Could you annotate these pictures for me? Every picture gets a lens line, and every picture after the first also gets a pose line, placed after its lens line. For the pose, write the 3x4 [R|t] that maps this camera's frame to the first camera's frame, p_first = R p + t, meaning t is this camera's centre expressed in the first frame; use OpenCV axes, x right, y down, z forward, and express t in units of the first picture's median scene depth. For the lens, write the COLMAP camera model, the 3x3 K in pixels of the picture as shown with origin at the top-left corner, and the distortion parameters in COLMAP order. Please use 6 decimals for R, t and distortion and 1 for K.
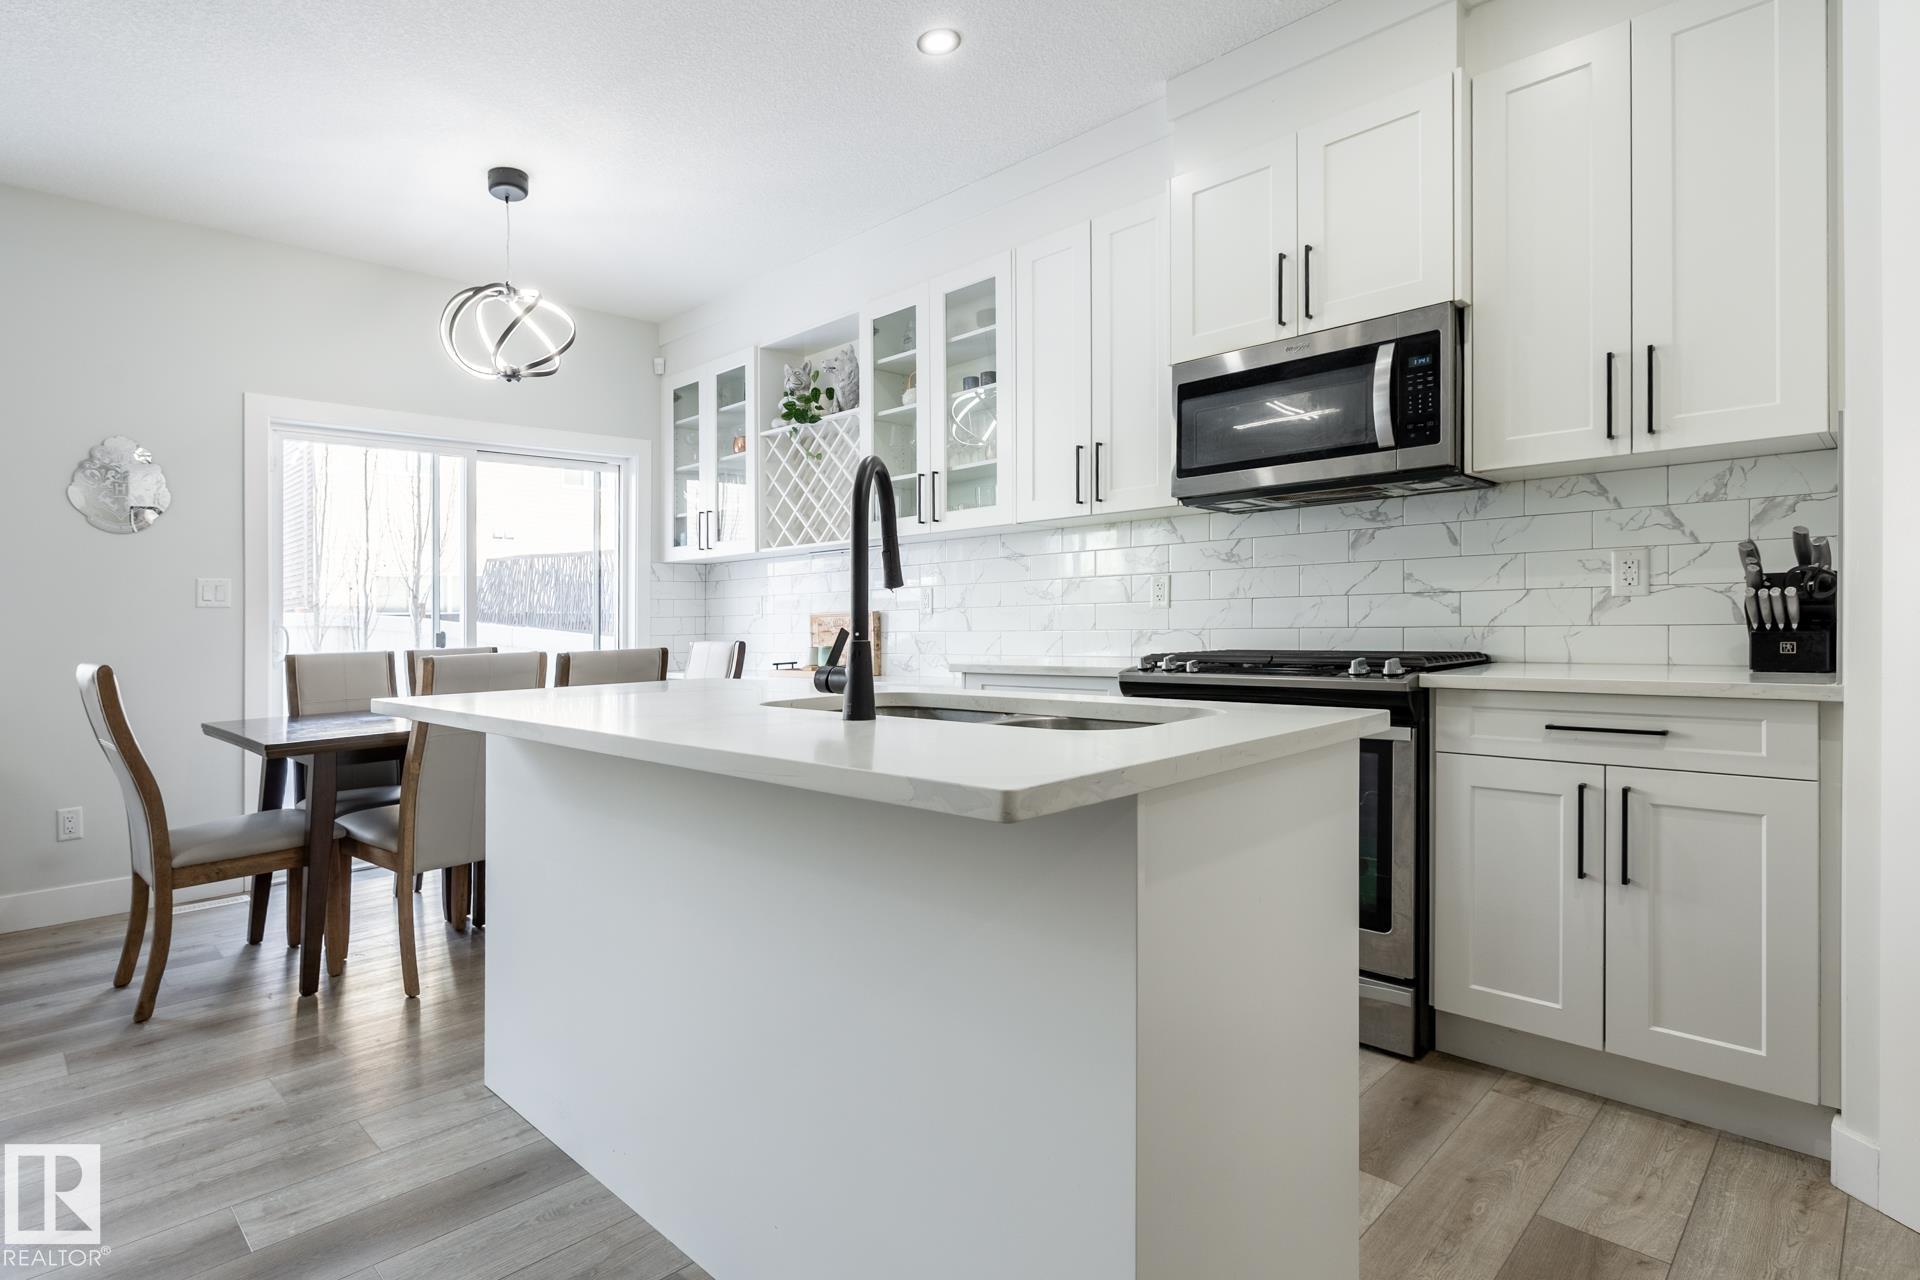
lens RADIAL K [[980.6, 0, 836.1], [0, 980.6, 591.5], [0, 0, 1]] dist [-0.002436, 0.000898]
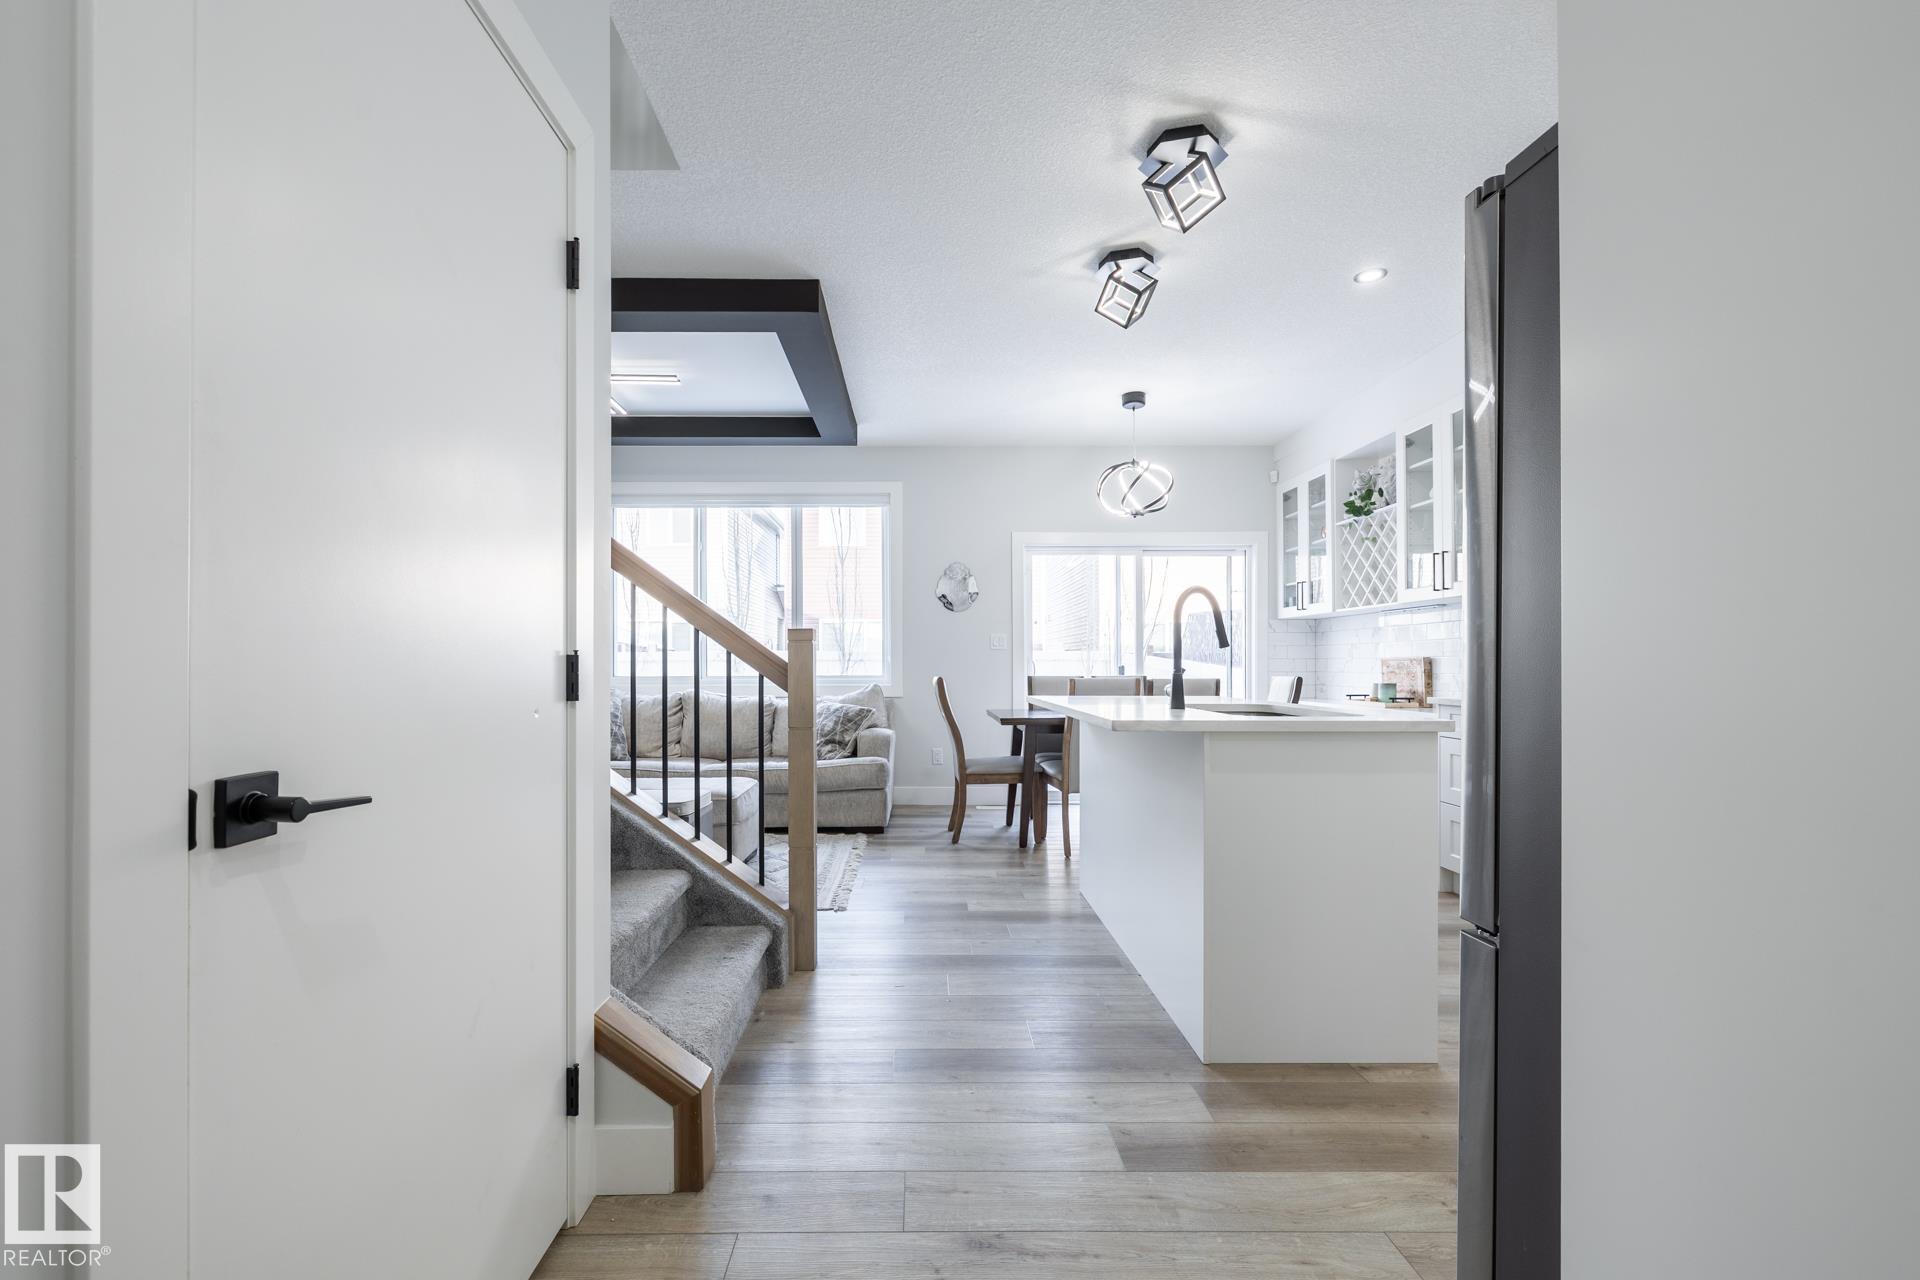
lens RADIAL K [[812.3, 0, 924.3], [0, 812.3, 660.2], [0, 0, 1]] dist [-0.001345, 0.000037]
pose [[0.753090, 0.018664, -0.657653, 0.333701], [0.003551, 0.999468, 0.032432, -0.016640], [0.657908, -0.026760, 0.752623, -0.308921]]
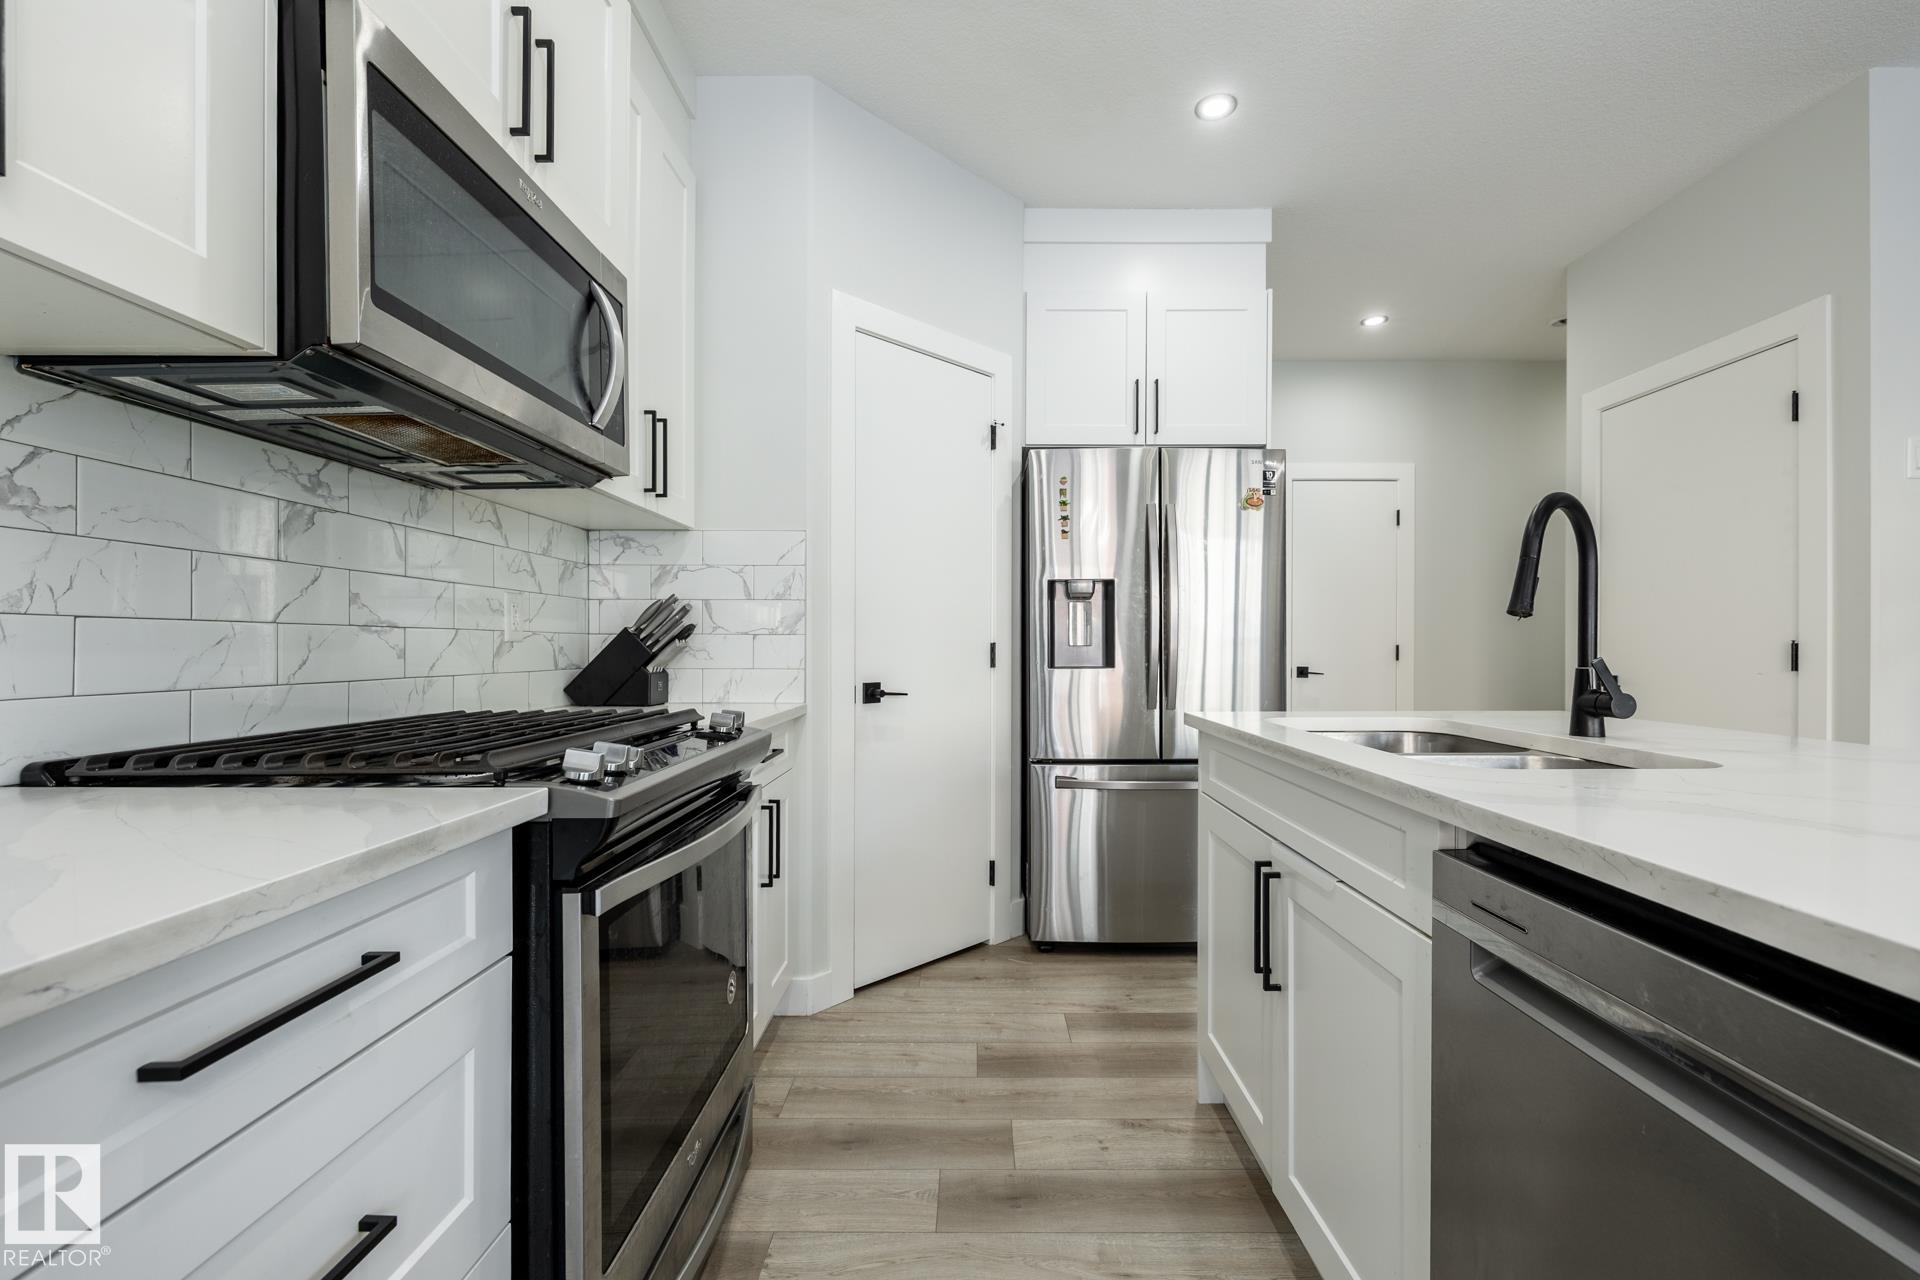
lens RADIAL K [[812.3, 0, 985.6], [0, 812.3, 632.4], [0, 0, 1]] dist [-0.001345, 0.000037]
pose [[-0.751757, 0.031556, 0.658685, -0.048313], [-0.006871, 0.998425, -0.055674, 0.028258], [-0.659405, -0.046379, -0.750356, 0.979984]]
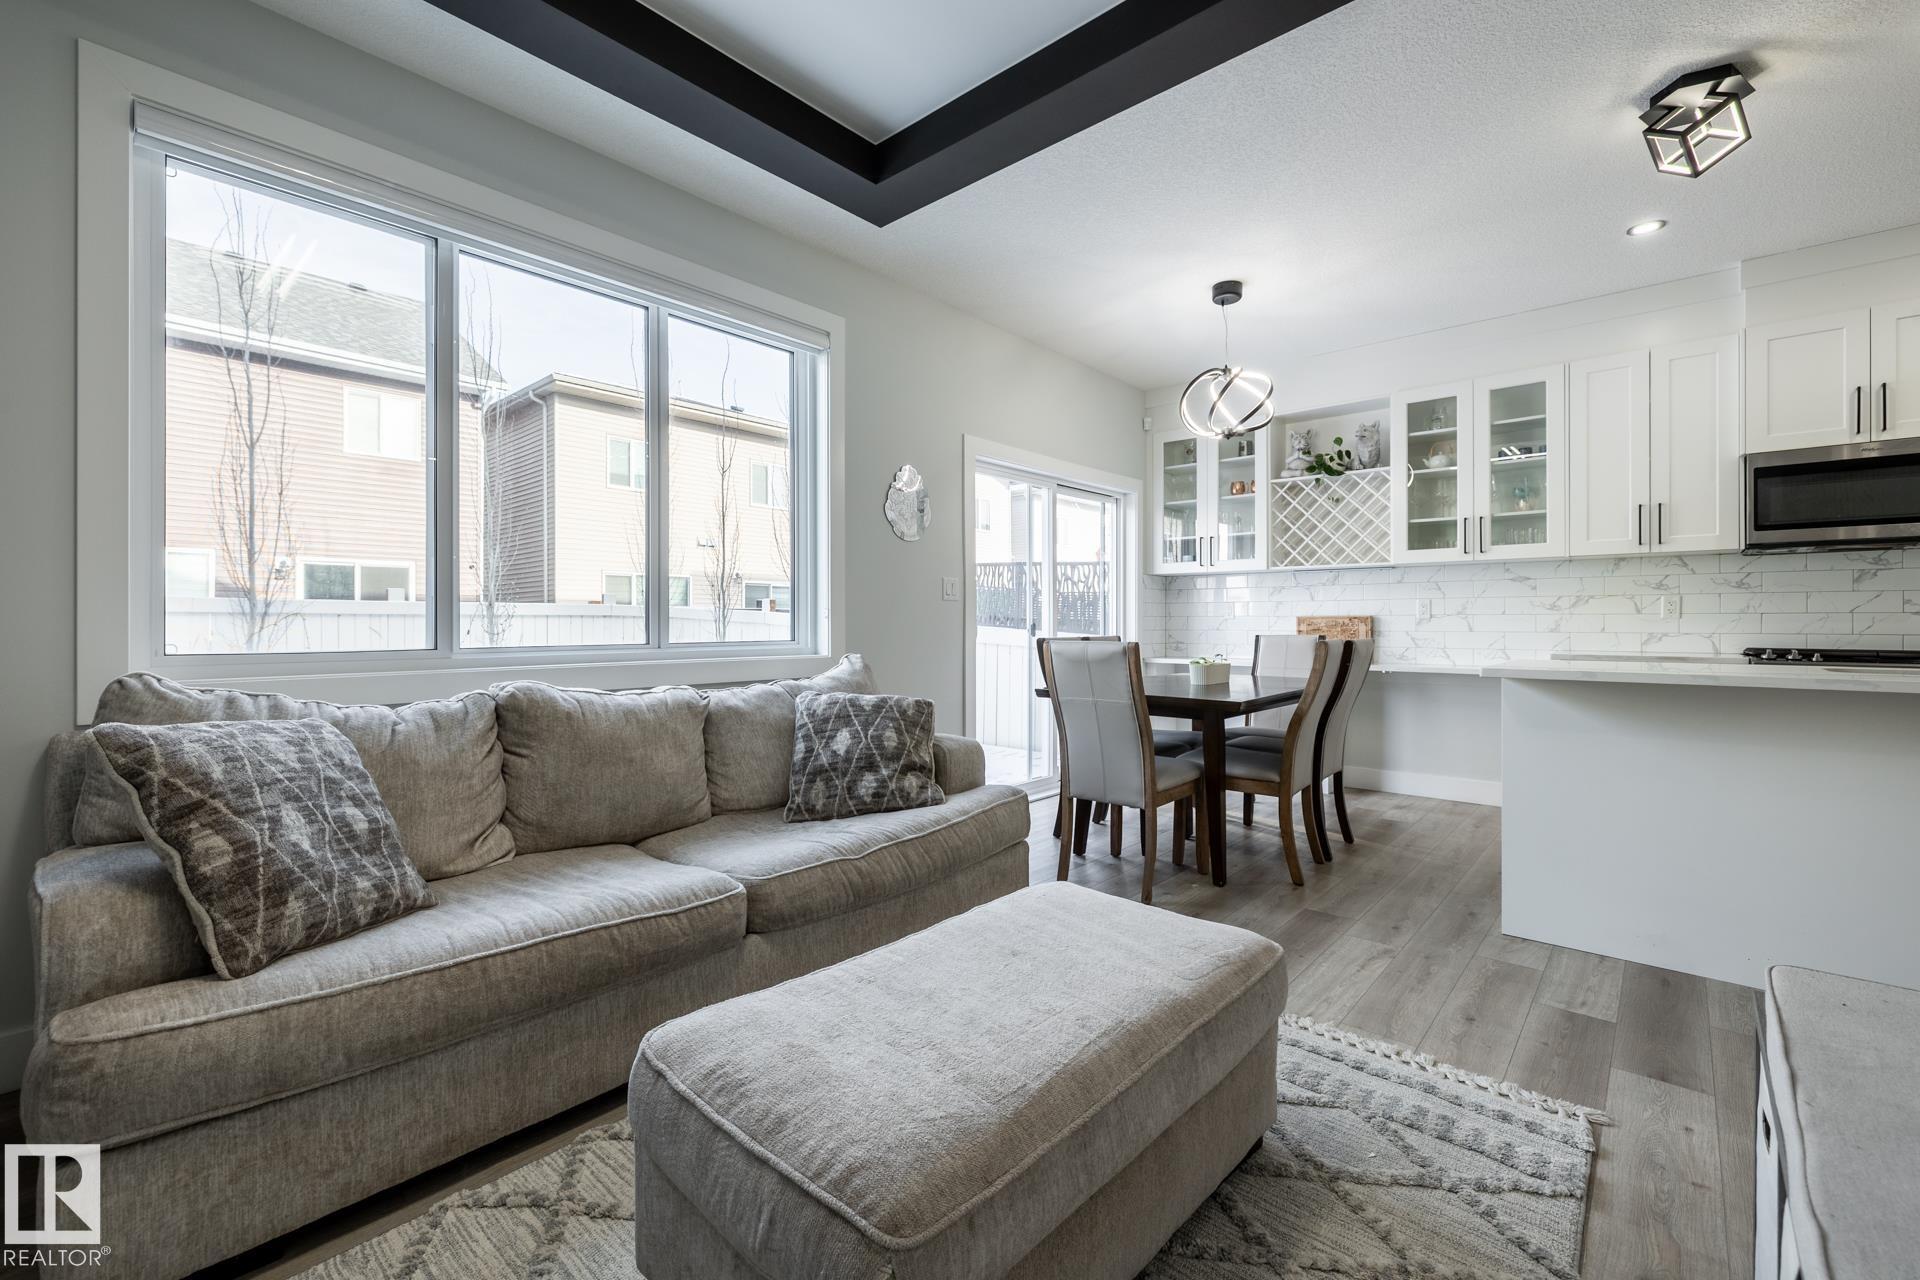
lens RADIAL K [[812.3, 0, 945.4], [0, 812.3, 603.7], [0, 0, 1]] dist [-0.001345, 0.000037]
pose [[0.993196, 0.026125, 0.113488, -0.912612], [-0.026810, 0.999630, 0.004519, 0.019267], [-0.113328, -0.007531, 0.993529, -0.071677]]
